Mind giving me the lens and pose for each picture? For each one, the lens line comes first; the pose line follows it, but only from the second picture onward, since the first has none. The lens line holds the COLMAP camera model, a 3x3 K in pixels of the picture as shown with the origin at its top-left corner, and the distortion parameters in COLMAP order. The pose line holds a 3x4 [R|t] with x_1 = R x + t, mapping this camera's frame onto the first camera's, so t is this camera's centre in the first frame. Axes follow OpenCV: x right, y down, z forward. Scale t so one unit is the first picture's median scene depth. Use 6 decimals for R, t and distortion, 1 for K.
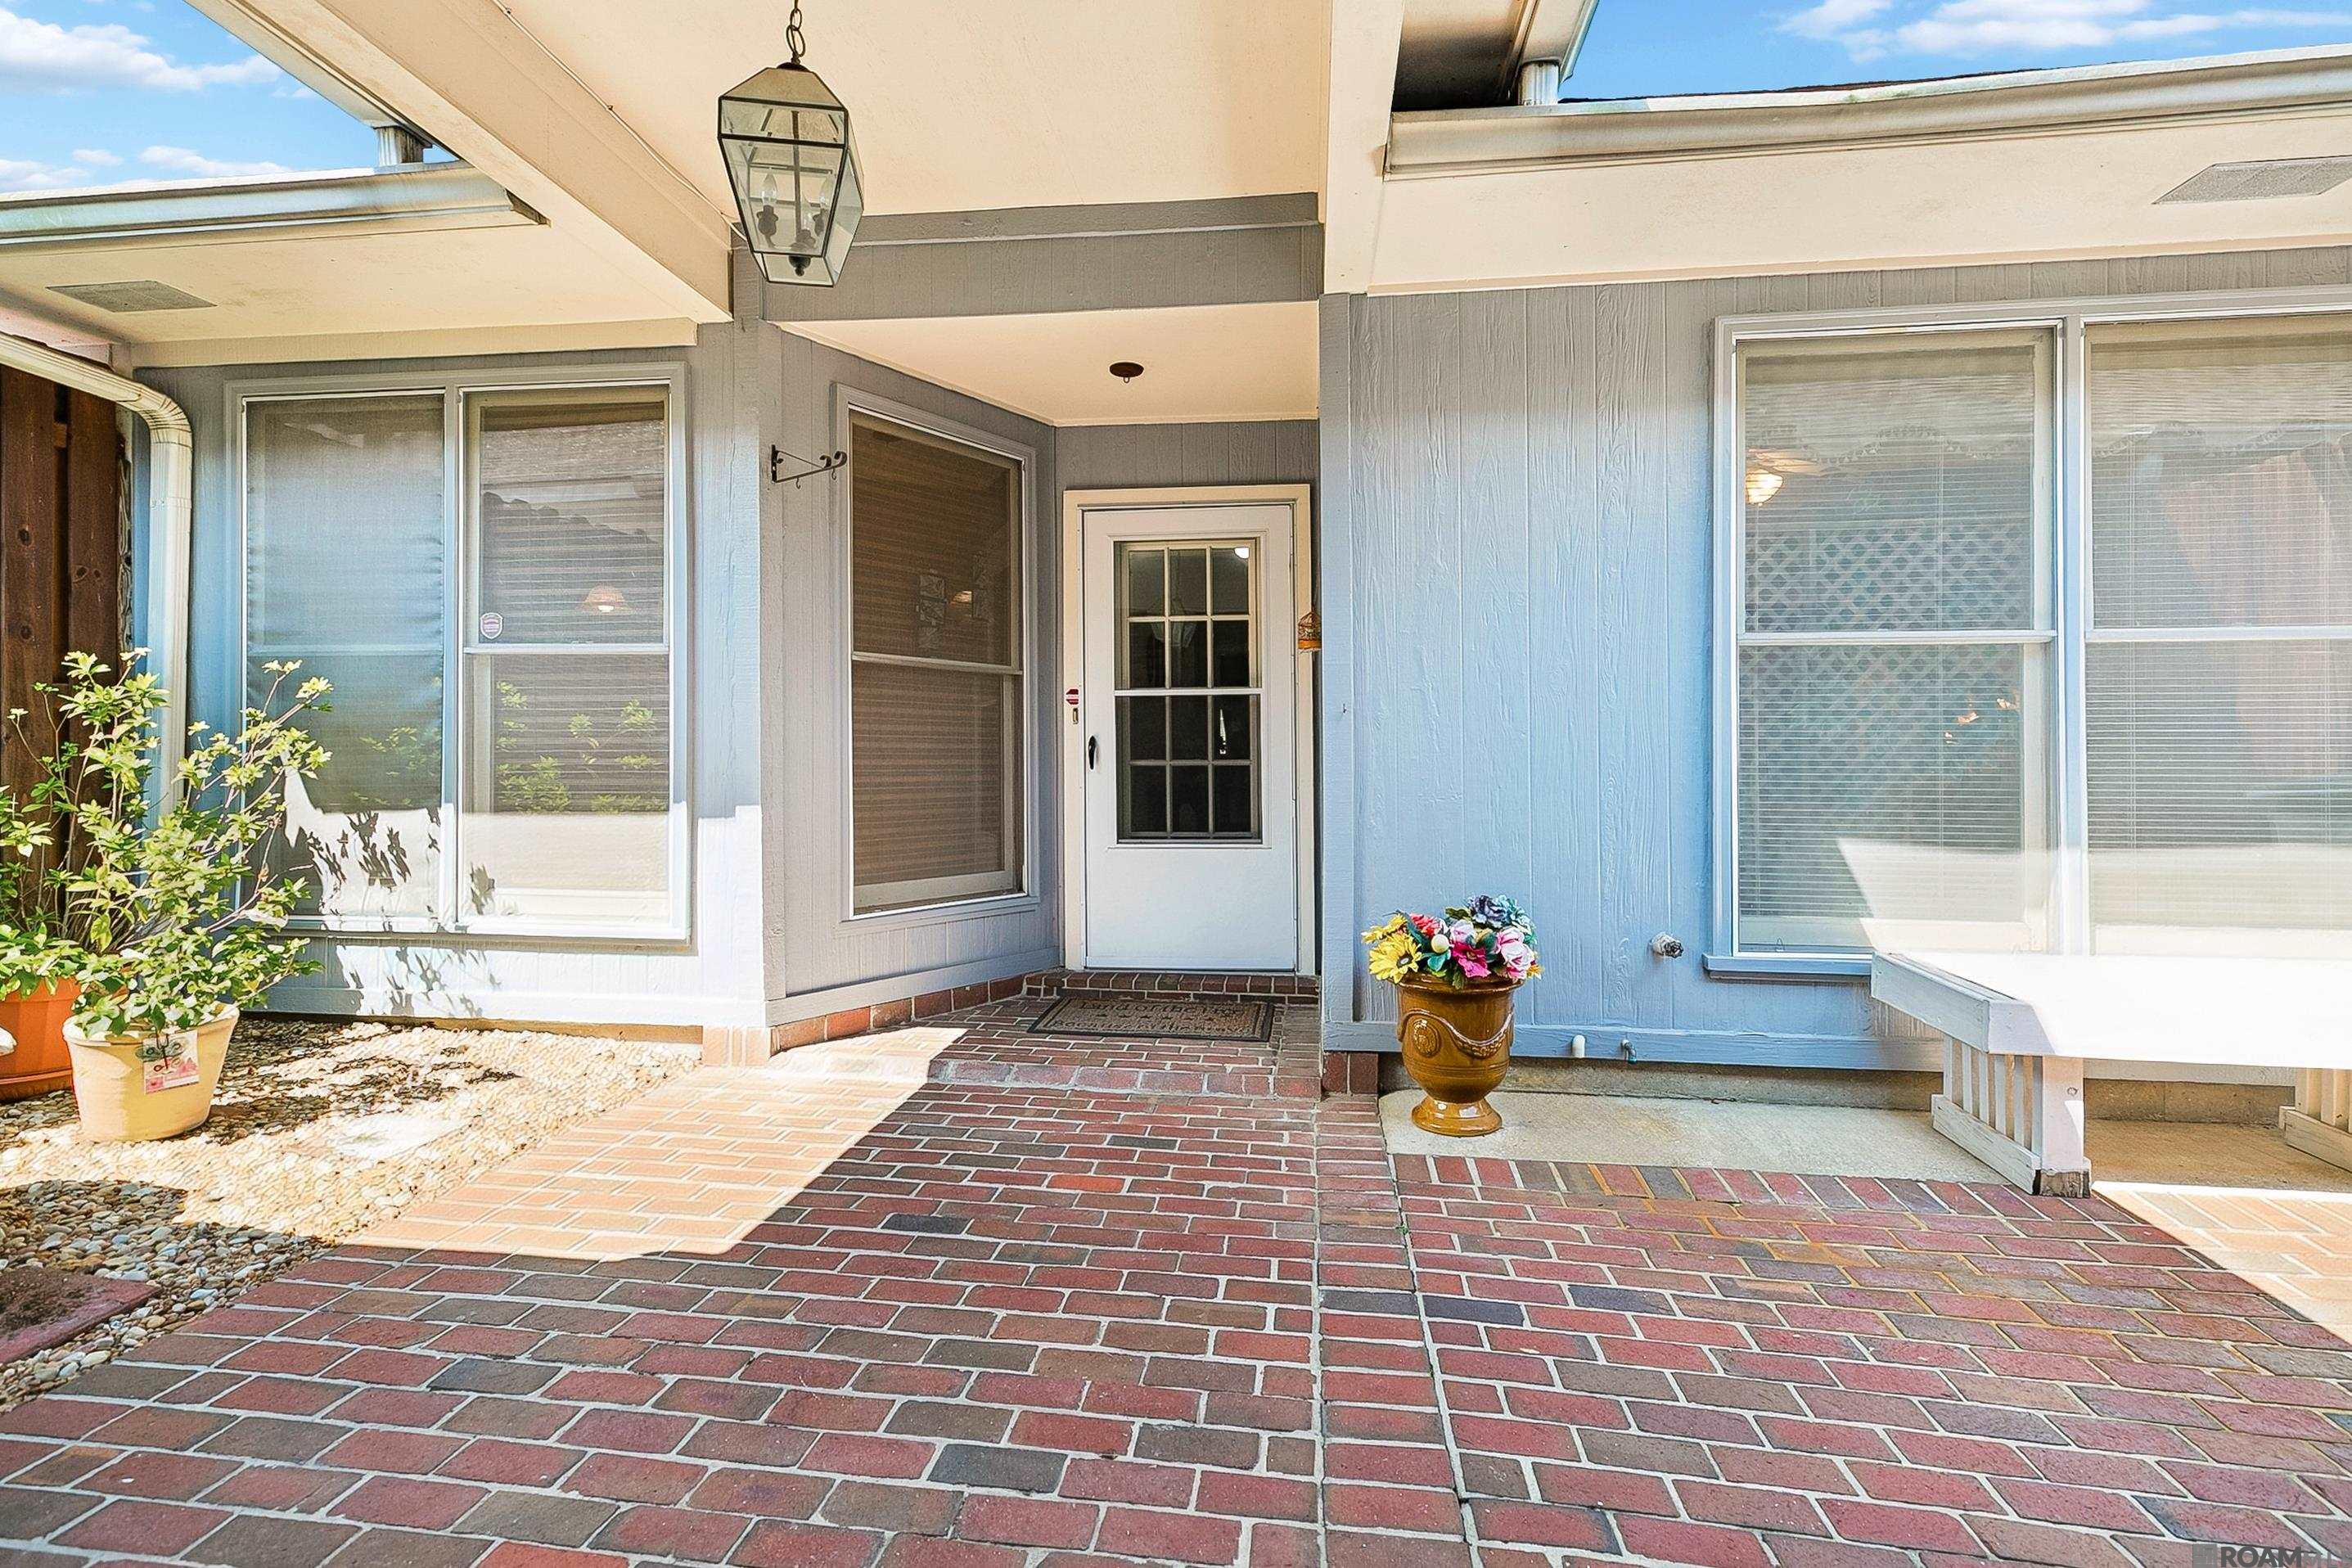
lens RADIAL K [[1033.0, 0, 1176.0], [0, 1033.0, 784.0], [0, 0, 1]] dist [0.009873, -0.000115]
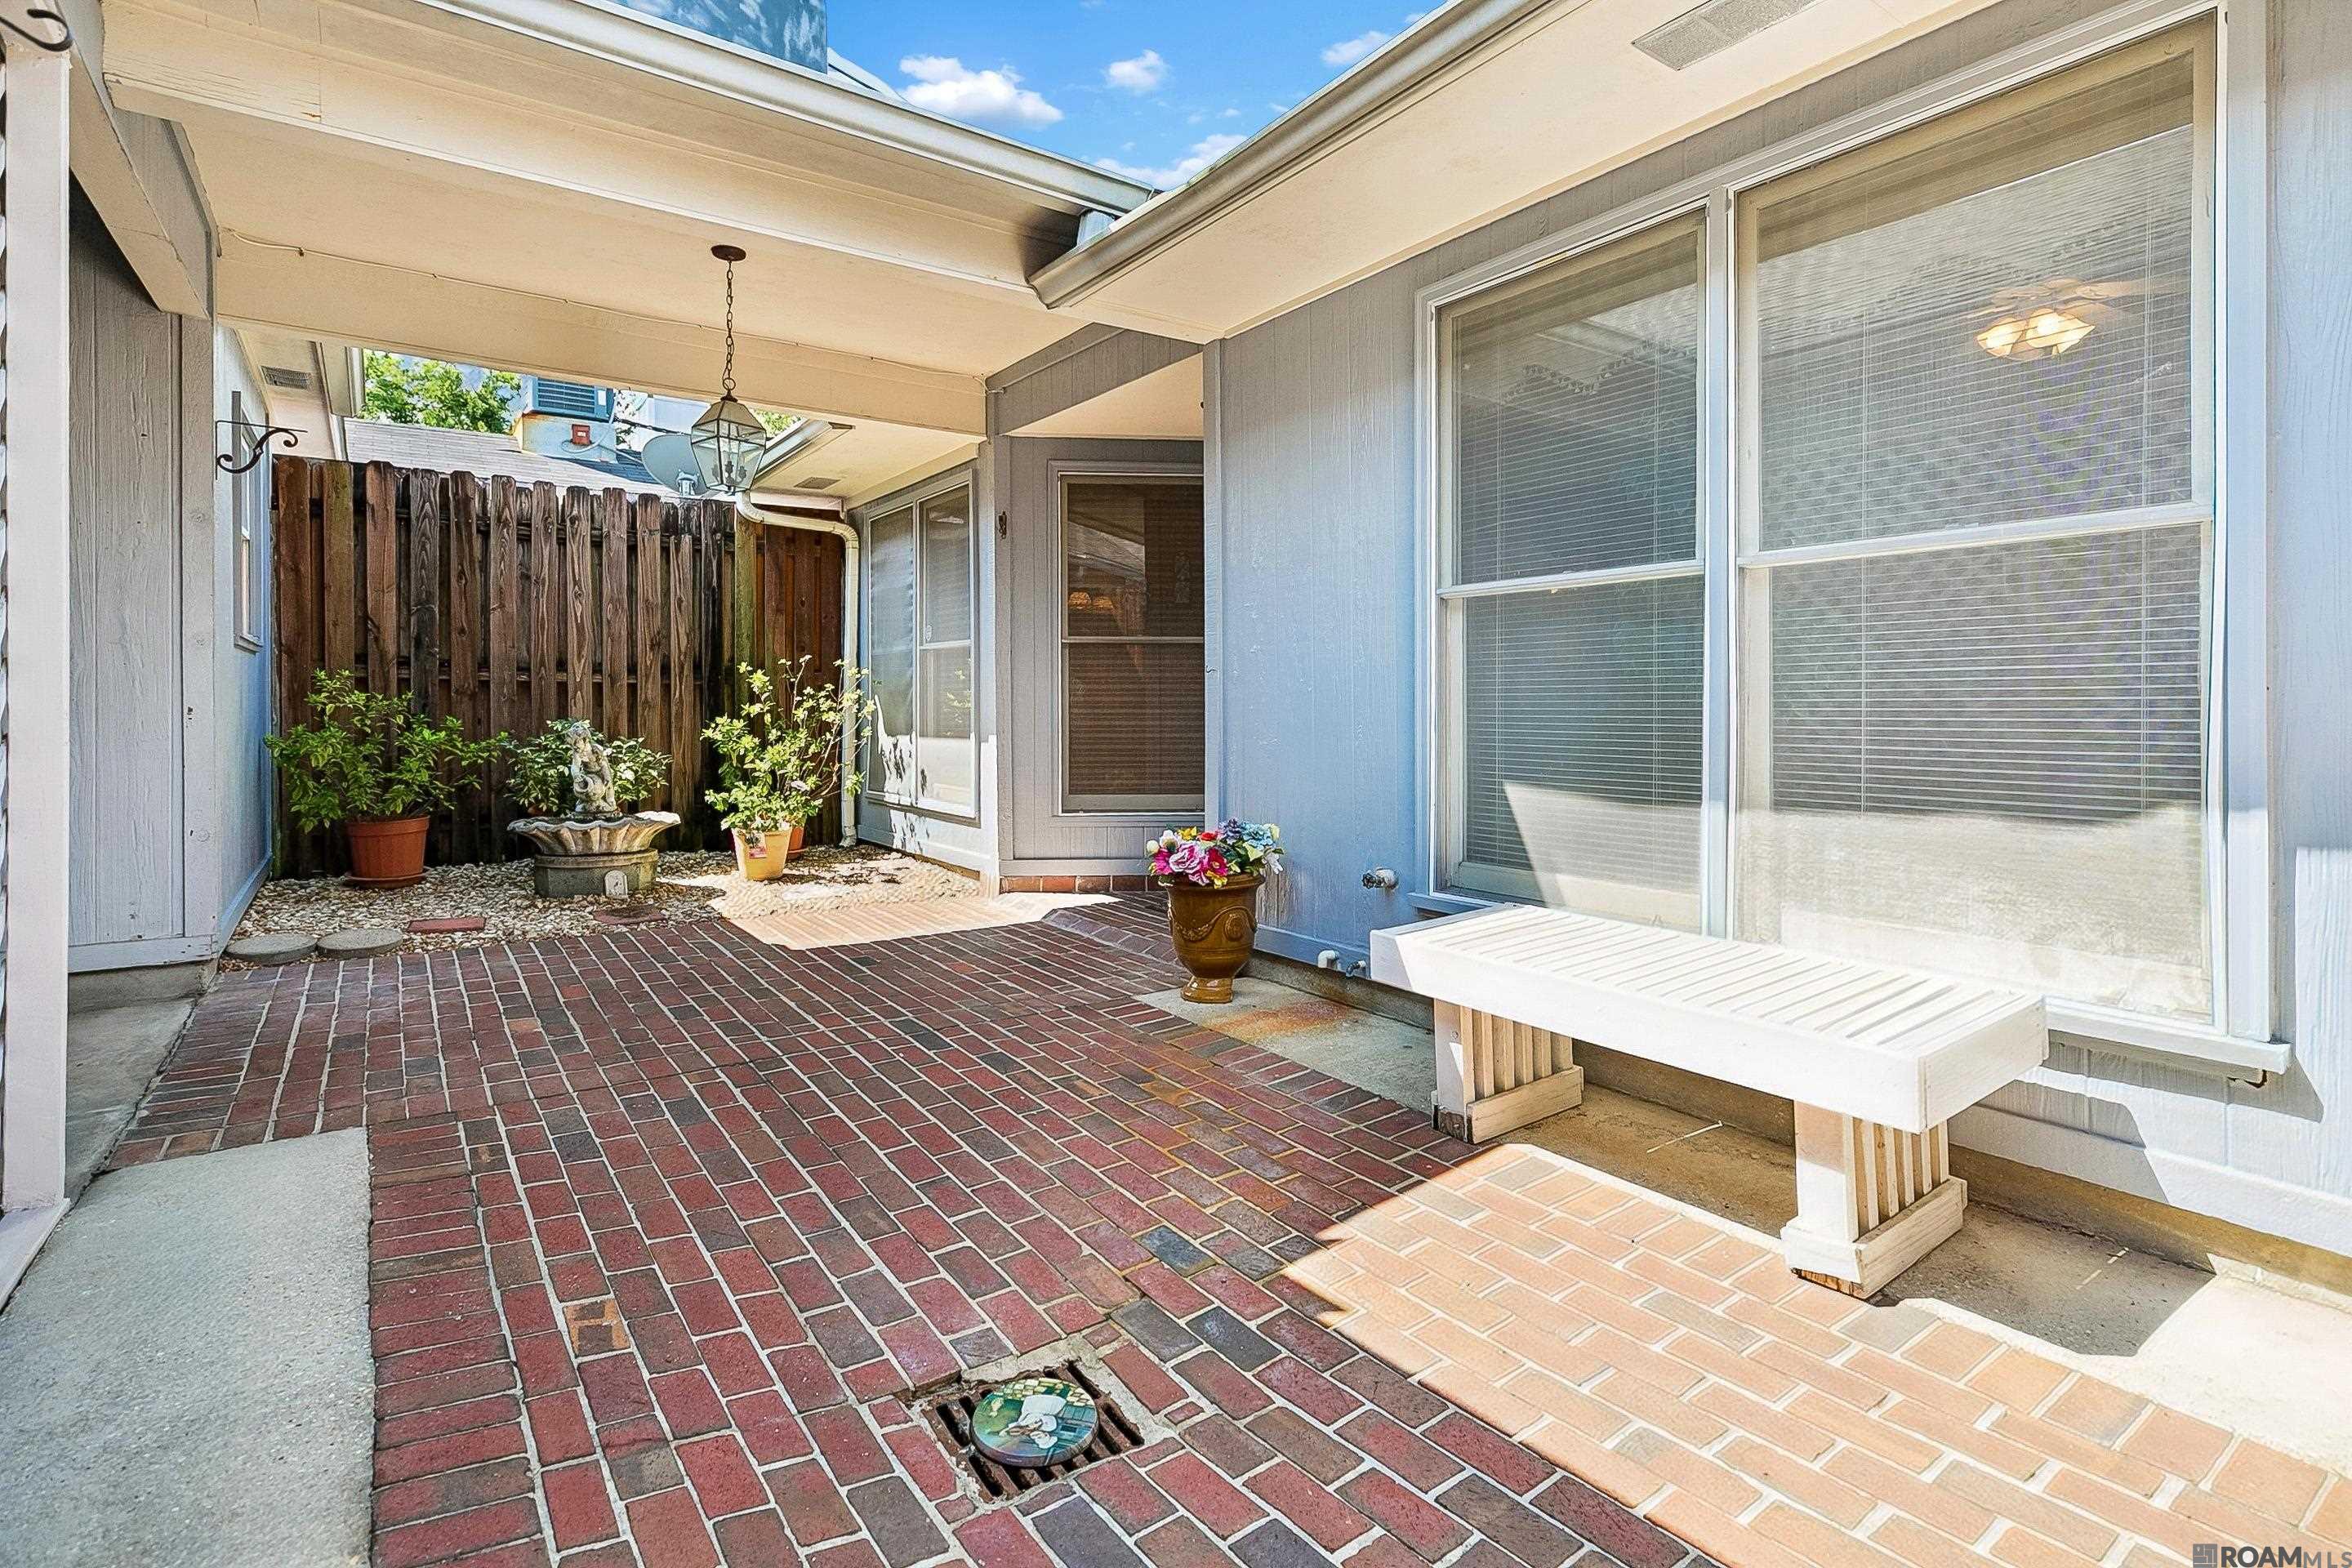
lens RADIAL K [[1073.9, 0, 1175.9], [0, 1073.9, 732.7], [0, 0, 1]] dist [0.001485, 0.000023]
pose [[0.688893, 0.014519, -0.724718, 0.992870], [-0.013301, 0.999884, 0.007388, -0.001902], [0.724741, 0.004550, 0.689006, 0.054977]]
